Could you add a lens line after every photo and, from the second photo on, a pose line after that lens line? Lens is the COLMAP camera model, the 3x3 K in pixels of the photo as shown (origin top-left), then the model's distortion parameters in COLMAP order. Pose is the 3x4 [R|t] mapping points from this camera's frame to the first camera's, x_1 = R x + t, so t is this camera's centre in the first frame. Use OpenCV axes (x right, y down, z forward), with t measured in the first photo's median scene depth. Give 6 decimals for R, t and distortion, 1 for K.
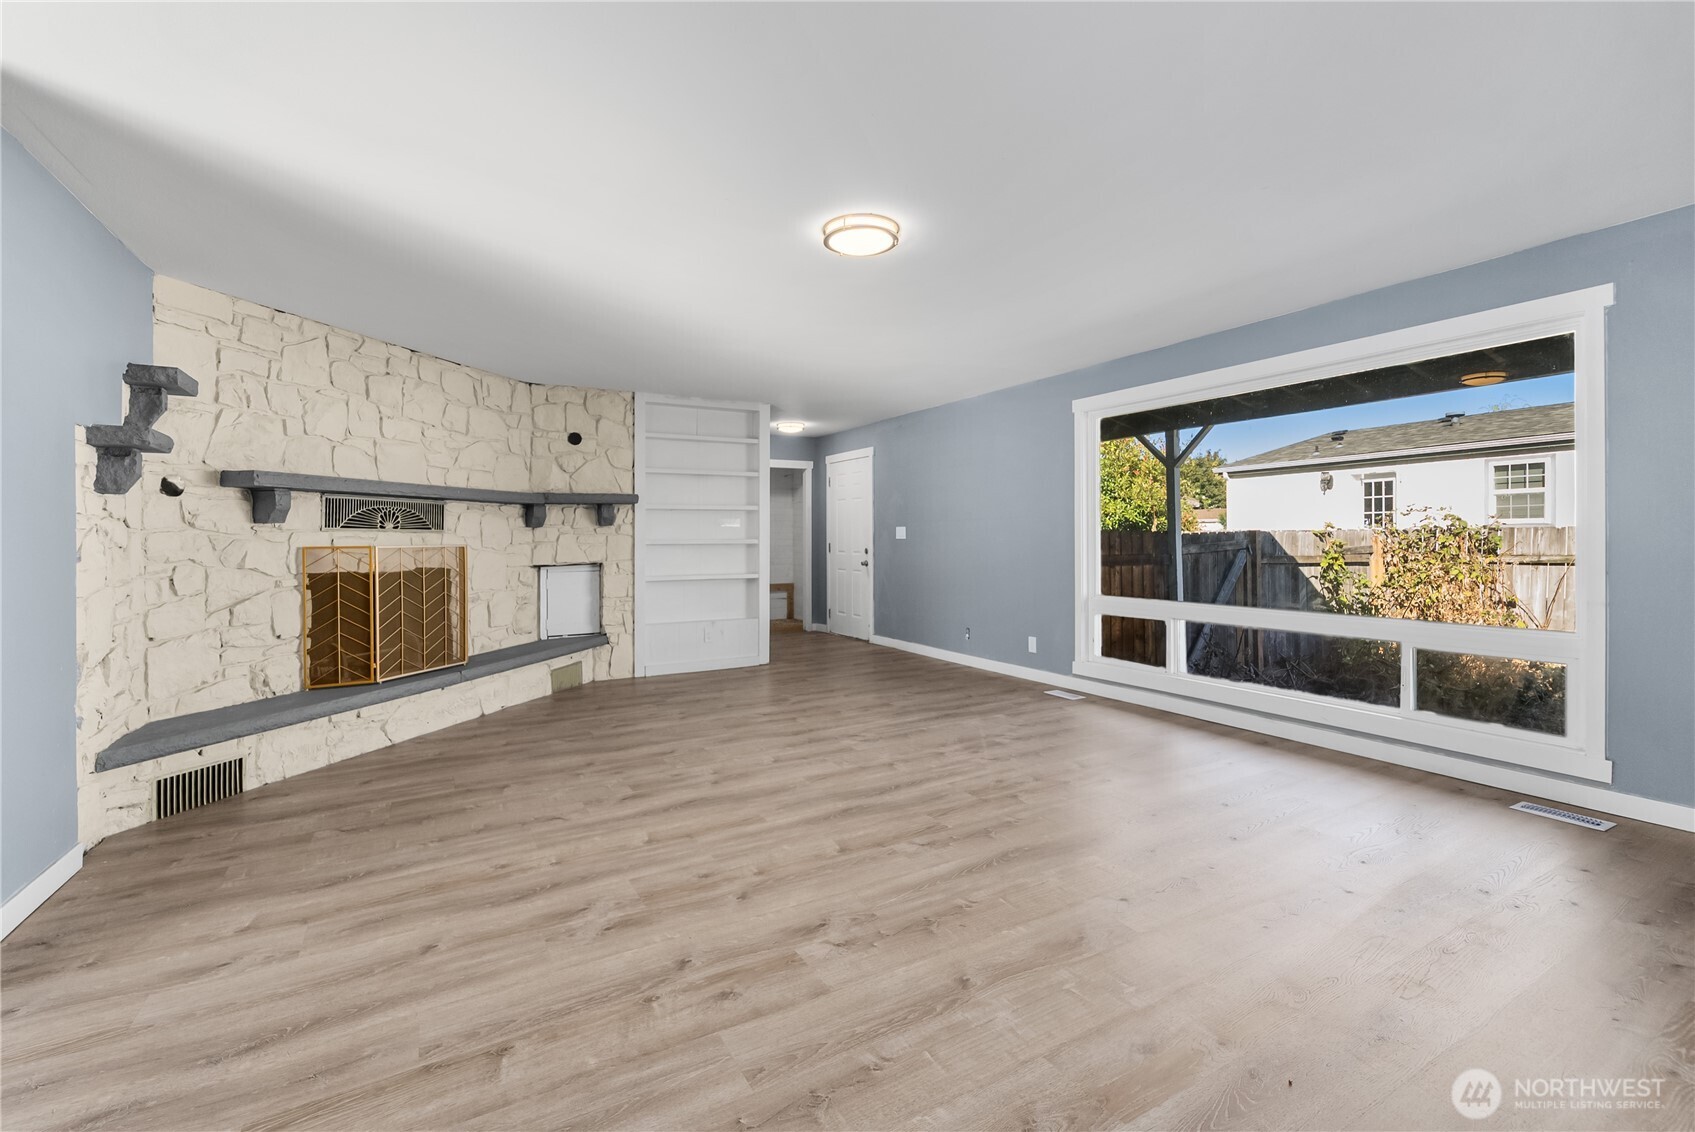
lens RADIAL K [[738.6, 0, 840.7], [0, 738.6, 537.8], [0, 0, 1]] dist [-0.000669, -0.000015]
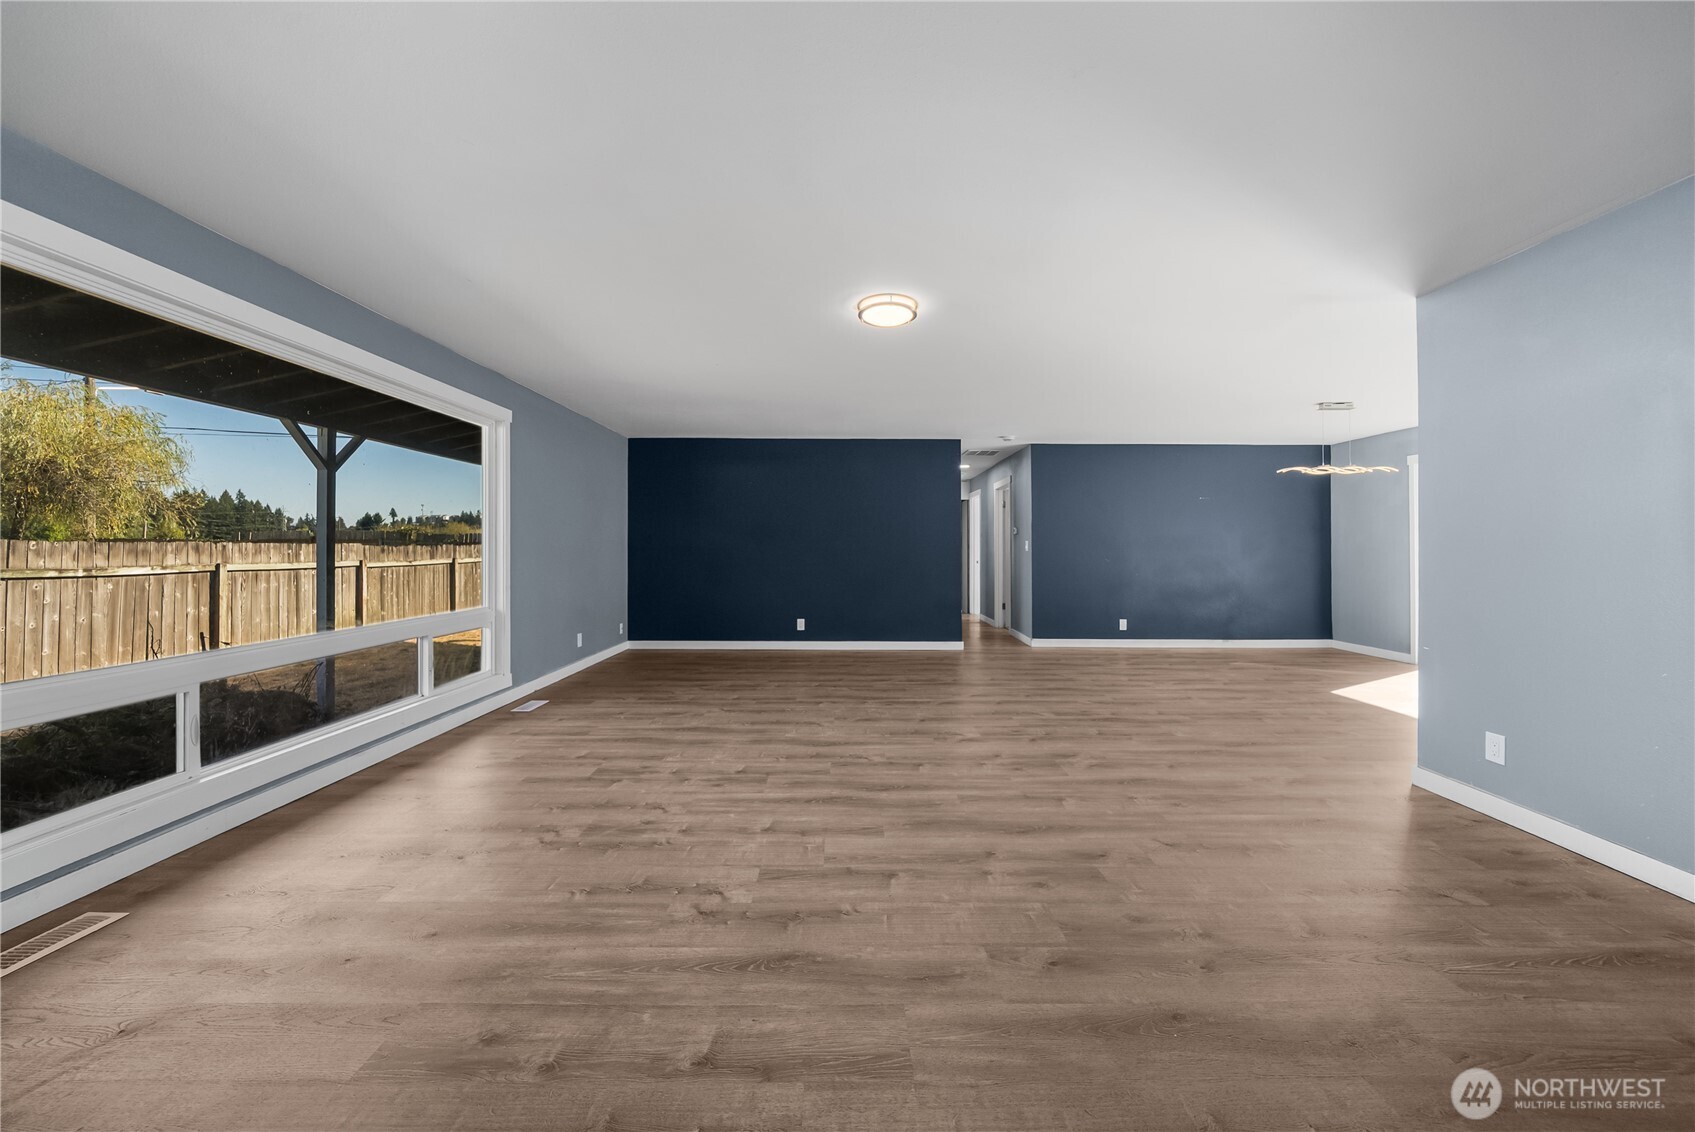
lens RADIAL K [[615.3, 0, 843.9], [0, 615.3, 545.5], [0, 0, 1]] dist [-0.001438, -0.000103]
pose [[-0.871971, 0.007506, 0.489500, -0.271924], [0.002861, 0.999944, -0.010238, 0.003564], [-0.489550, -0.007527, -0.871943, 1.253348]]
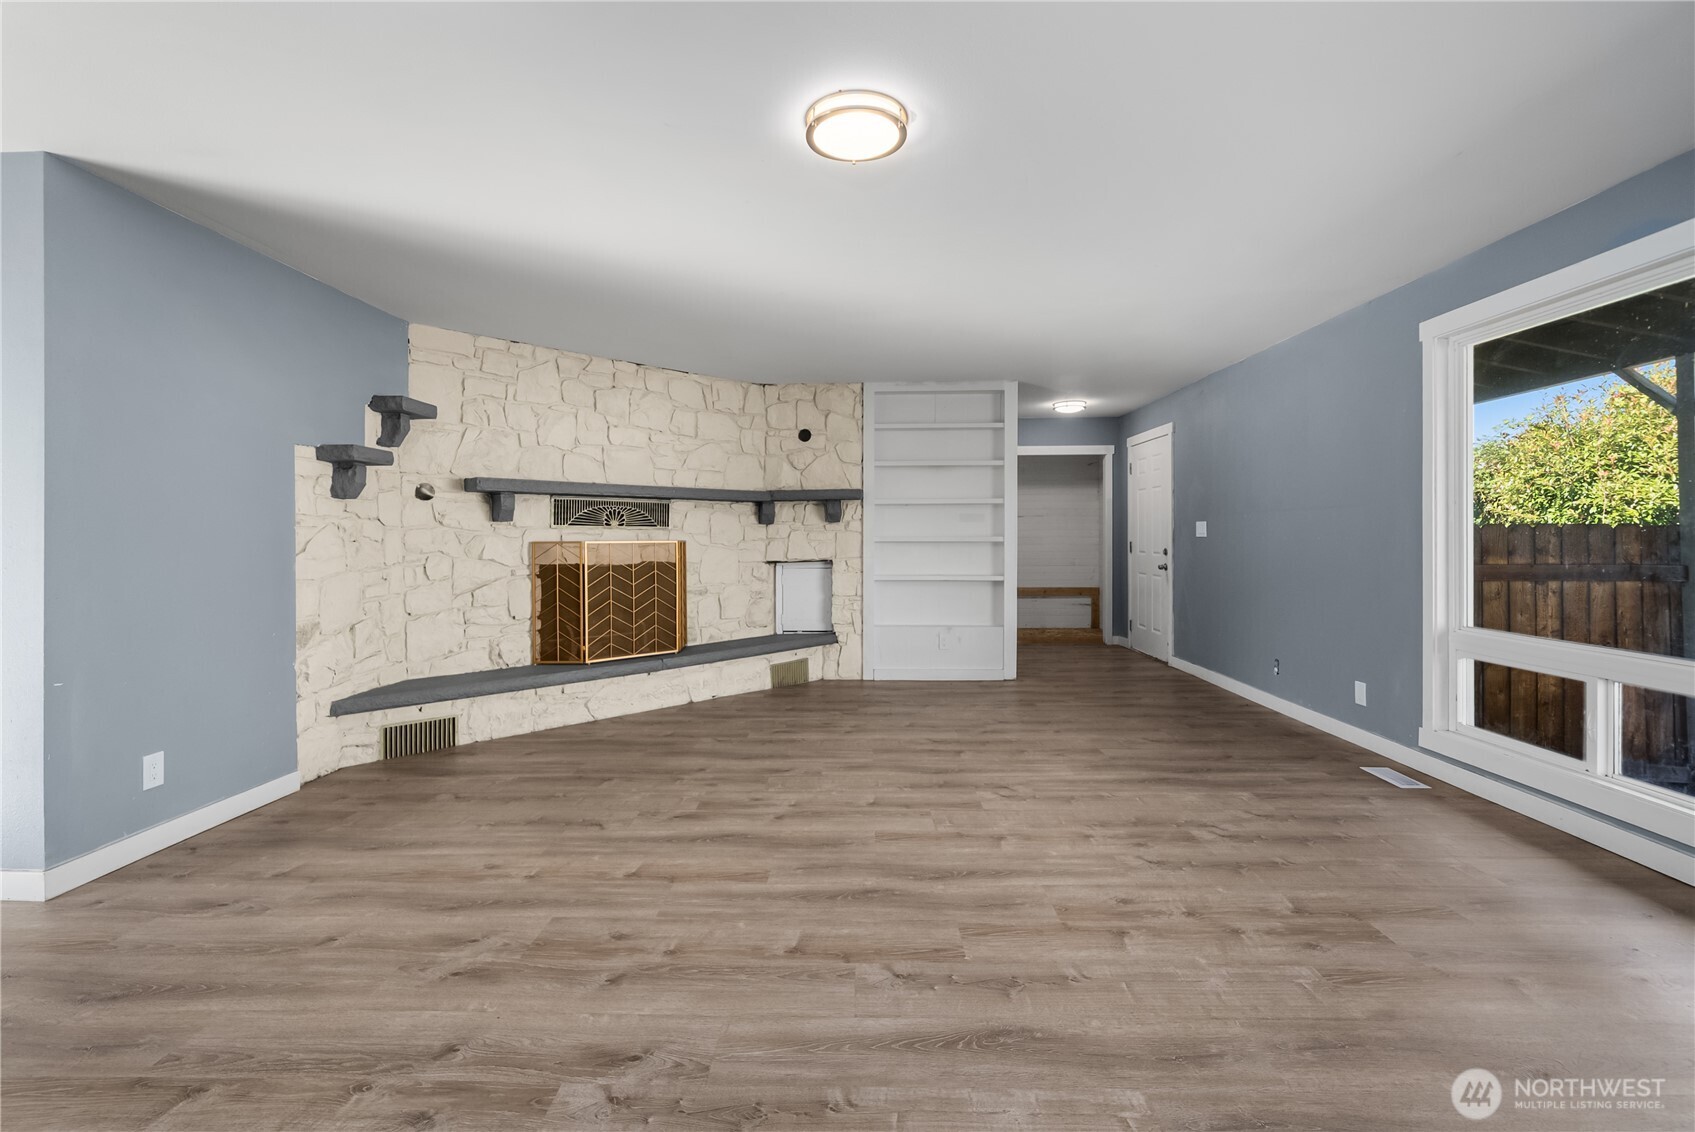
lens RADIAL K [[731.6, 0, 838.7], [0, 731.6, 538.4], [0, 0, 1]] dist [-0.001096, 0.000210]
pose [[0.856873, 0.005037, -0.515503, 0.249798], [-0.002545, 0.999981, 0.005540, -0.000392], [0.515521, -0.003435, 0.856870, 0.228409]]
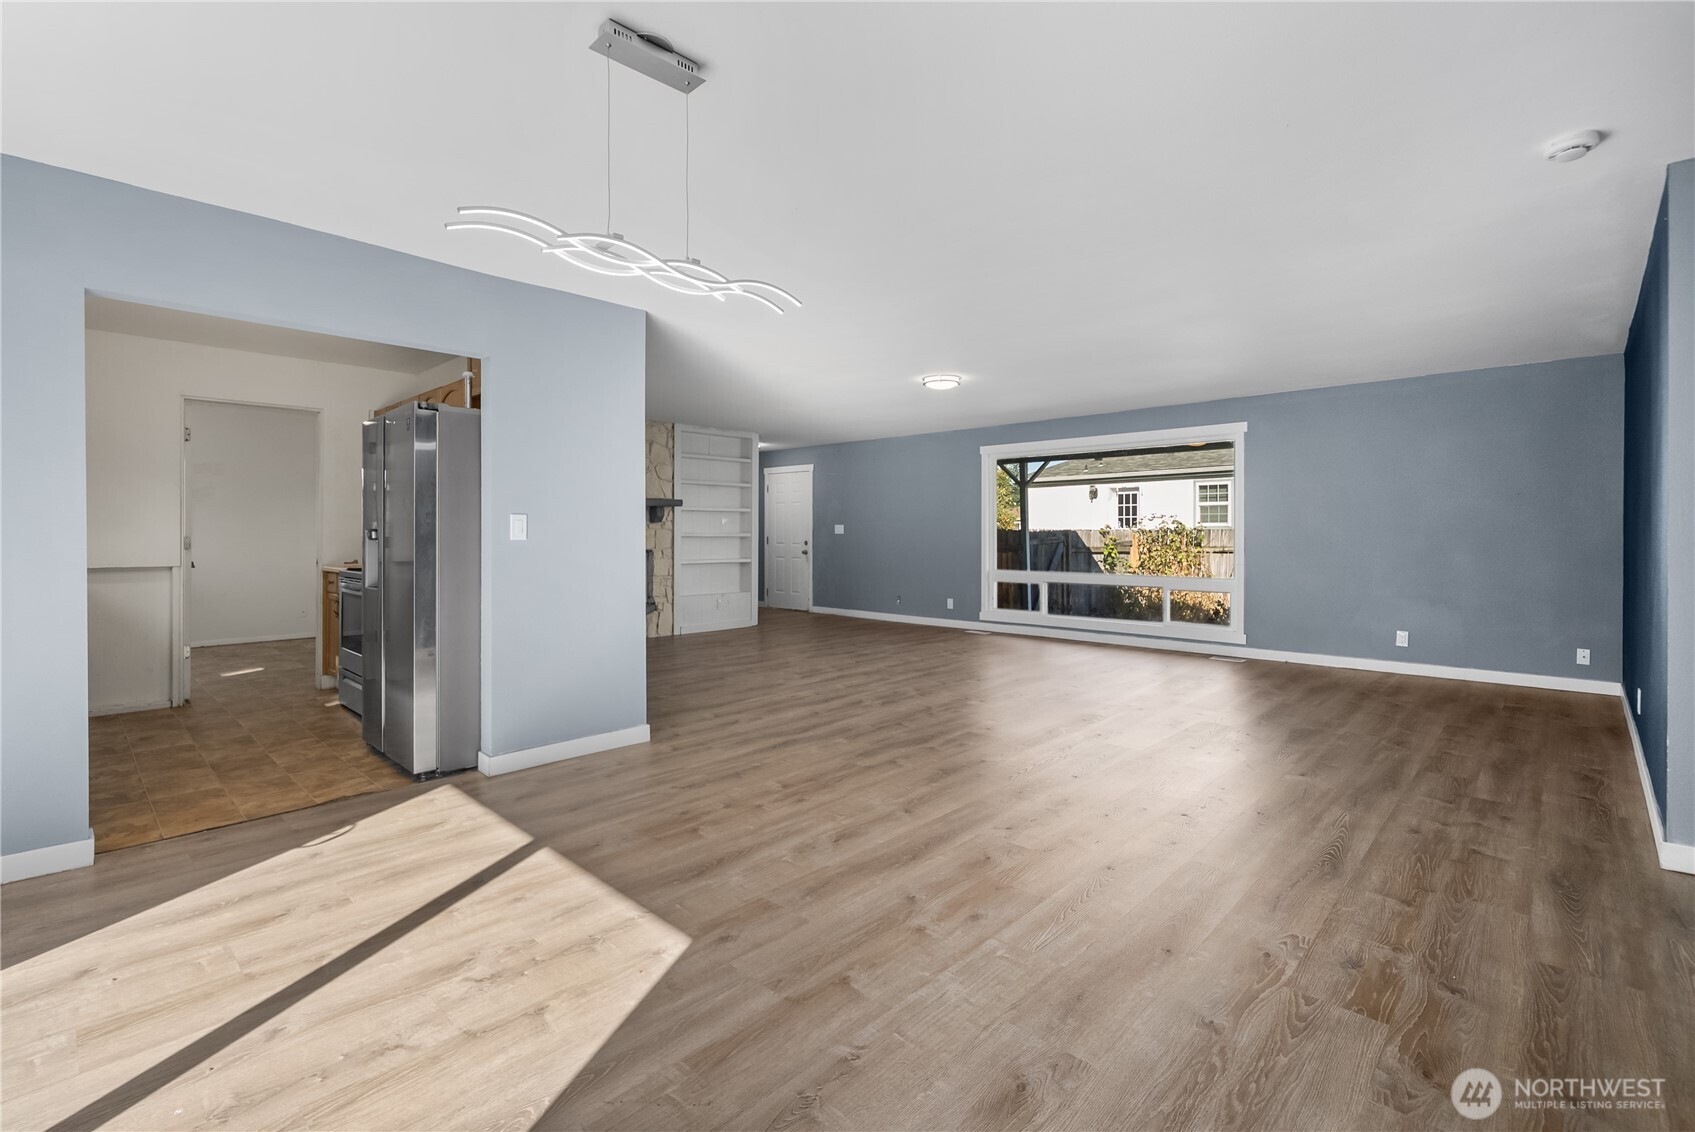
lens RADIAL K [[765.8, 0, 840.4], [0, 765.8, 530.8], [0, 0, 1]] dist [0.000346, 0.000065]
pose [[0.958297, 0.007760, 0.285668, -0.525189], [-0.006621, 0.999966, -0.004952, 0.004760], [-0.285696, 0.002854, 0.958316, -0.574169]]
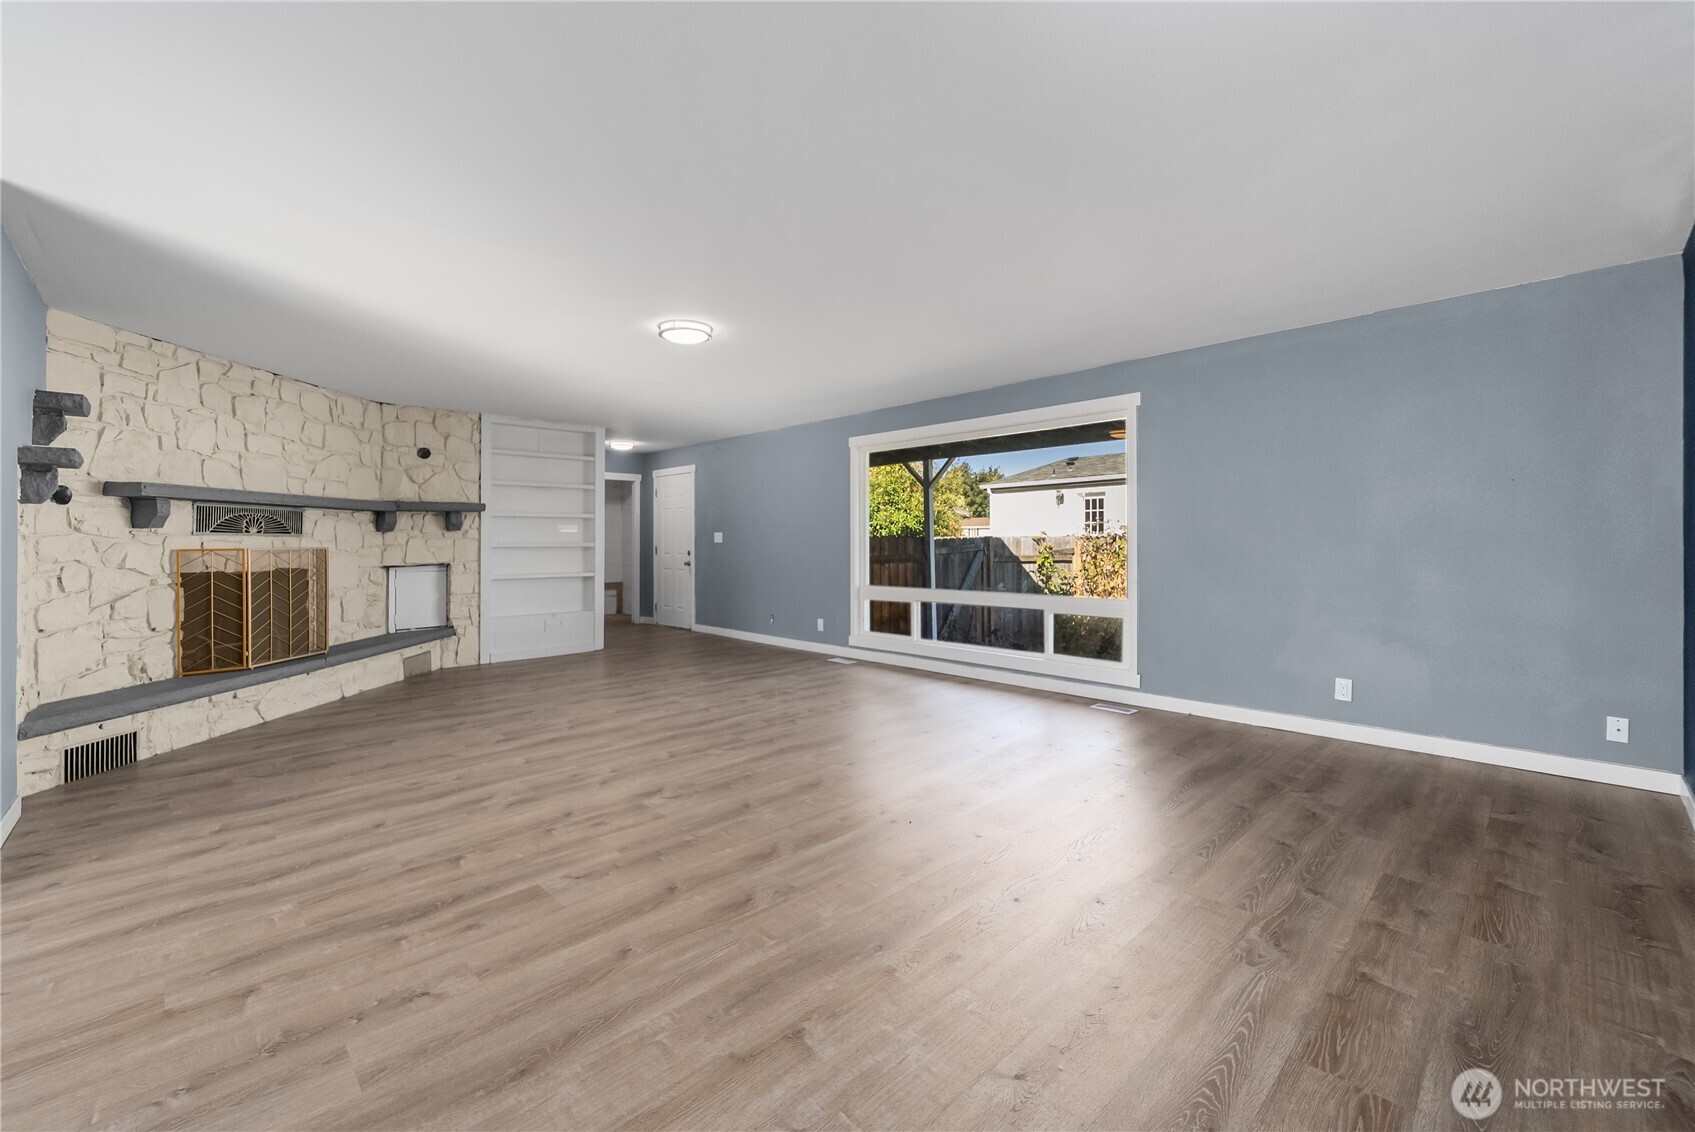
lens RADIAL K [[703.2, 0, 843.1], [0, 703.2, 537.4], [0, 0, 1]] dist [-0.001883, -0.000229]
pose [[0.968794, 0.002988, 0.247850, -0.008673], [-0.001501, 0.999980, -0.006191, -0.000617], [-0.247863, 0.005626, 0.968779, -0.254963]]
